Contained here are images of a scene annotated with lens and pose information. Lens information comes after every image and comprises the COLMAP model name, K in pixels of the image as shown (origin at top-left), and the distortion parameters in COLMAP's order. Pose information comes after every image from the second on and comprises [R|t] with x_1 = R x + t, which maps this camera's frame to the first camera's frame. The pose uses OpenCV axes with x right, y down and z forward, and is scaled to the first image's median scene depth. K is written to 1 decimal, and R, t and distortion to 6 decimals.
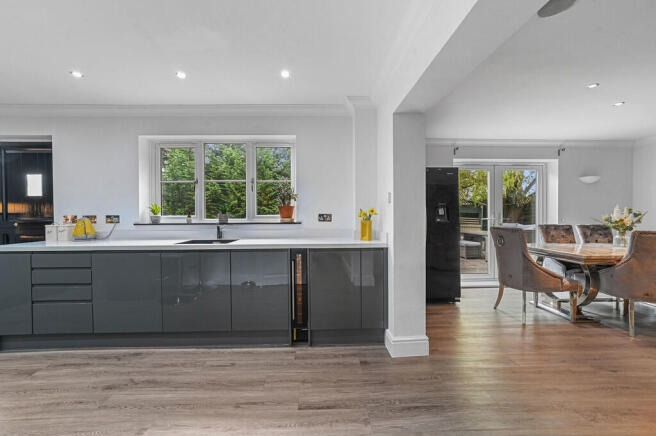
lens RADIAL K [[261.1, 0, 325.0], [0, 261.1, 218.8], [0, 0, 1]] dist [-0.016602, 0.011075]
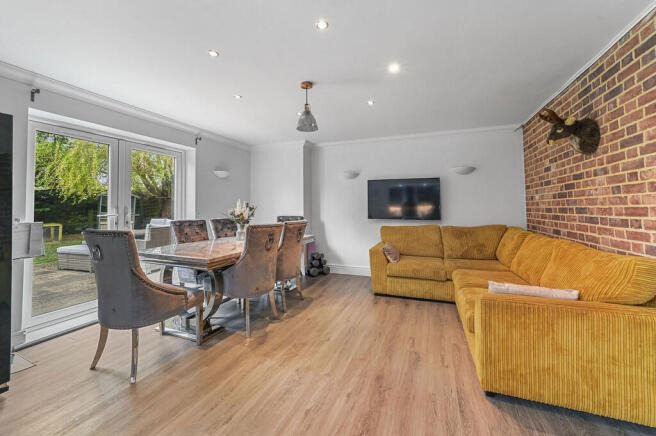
lens RADIAL K [[257.6, 0, 329.4], [0, 257.6, 200.2], [0, 0, 1]] dist [-0.037485, 0.010330]
pose [[0.403275, 0.026312, 0.914701, 0.366926], [0.020355, 0.999081, -0.037714, -0.004061], [-0.914853, 0.033828, 0.402368, 0.287044]]
